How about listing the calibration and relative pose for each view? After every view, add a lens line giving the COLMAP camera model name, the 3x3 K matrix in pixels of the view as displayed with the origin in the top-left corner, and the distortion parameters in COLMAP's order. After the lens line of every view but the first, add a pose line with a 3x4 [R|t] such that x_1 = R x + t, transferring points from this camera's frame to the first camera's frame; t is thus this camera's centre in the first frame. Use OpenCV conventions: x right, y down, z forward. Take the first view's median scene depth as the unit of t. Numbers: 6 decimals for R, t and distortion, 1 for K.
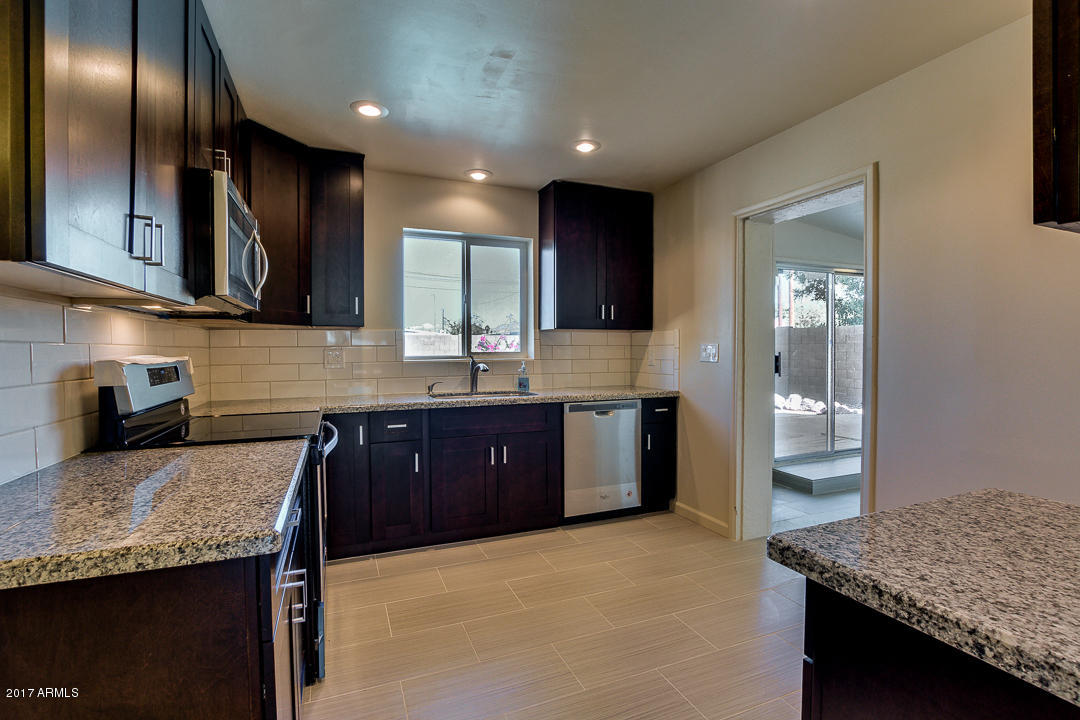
lens RADIAL K [[504.1, 0, 544.1], [0, 504.1, 350.9], [0, 0, 1]] dist [-0.031328, 0.000068]
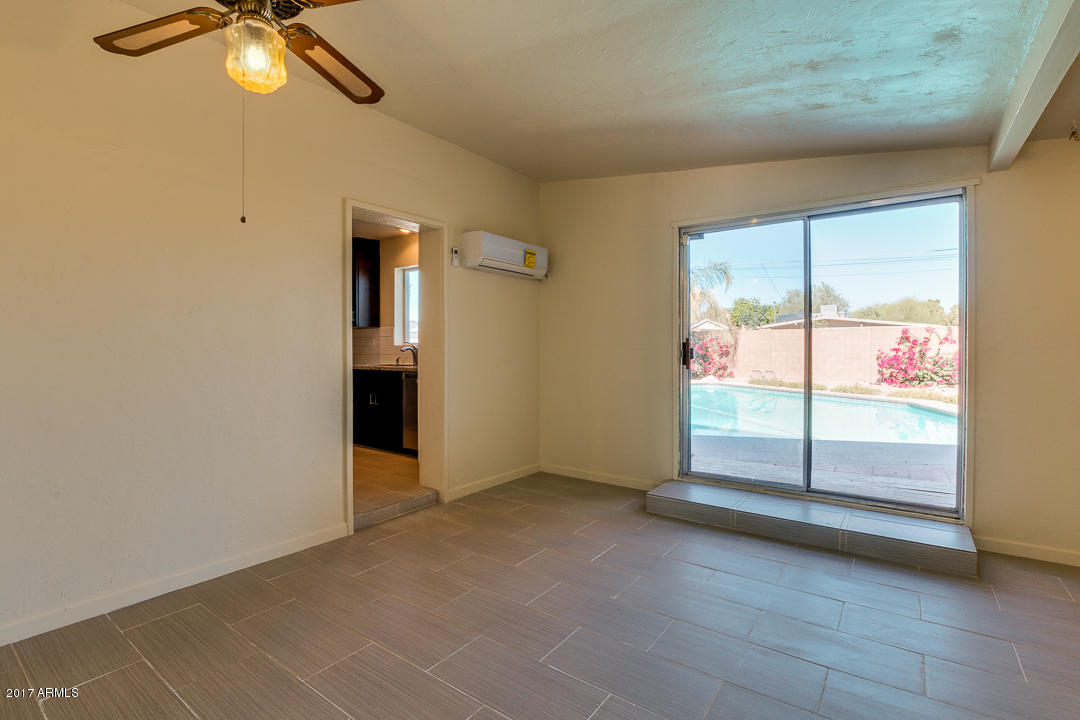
lens RADIAL K [[504.1, 0, 544.1], [0, 504.1, 350.9], [0, 0, 1]] dist [-0.031328, 0.000068]
pose [[0.531703, 0.006454, -0.846906, 1.469260], [-0.004422, 0.999978, 0.004845, 0.028019], [0.846919, 0.001169, 0.531720, 0.508859]]
